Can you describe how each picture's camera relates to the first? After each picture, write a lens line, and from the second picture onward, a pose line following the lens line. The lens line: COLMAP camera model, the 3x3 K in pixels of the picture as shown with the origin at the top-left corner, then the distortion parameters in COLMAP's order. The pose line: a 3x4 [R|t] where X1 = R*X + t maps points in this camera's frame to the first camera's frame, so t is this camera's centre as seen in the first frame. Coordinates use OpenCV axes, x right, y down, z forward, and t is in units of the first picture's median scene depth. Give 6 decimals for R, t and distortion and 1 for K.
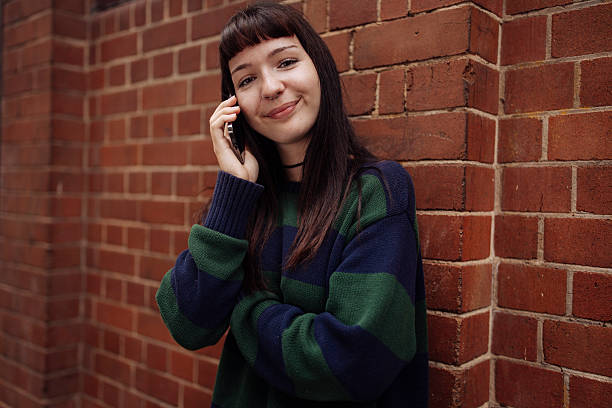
lens RADIAL K [[573.8, 0, 306.0], [0, 573.8, 204.0], [0, 0, 1]] dist [0.046252, -0.025932]
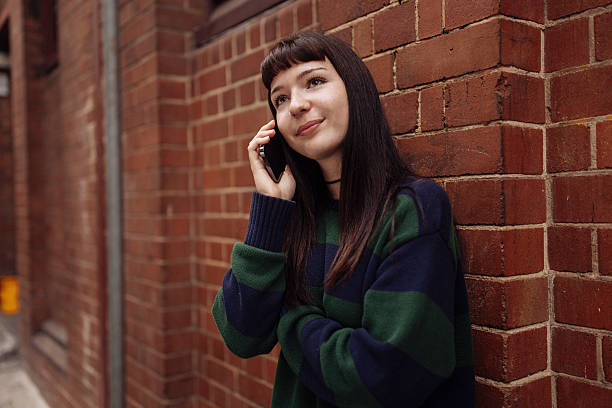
lens RADIAL K [[573.8, 0, 306.0], [0, 573.8, 204.0], [0, 0, 1]] dist [0.046252, -0.025932]
pose [[0.972221, -0.045719, -0.229557, 0.159437], [0.043683, 0.998948, -0.013945, -0.023399], [0.229953, 0.003530, 0.973195, -0.037519]]
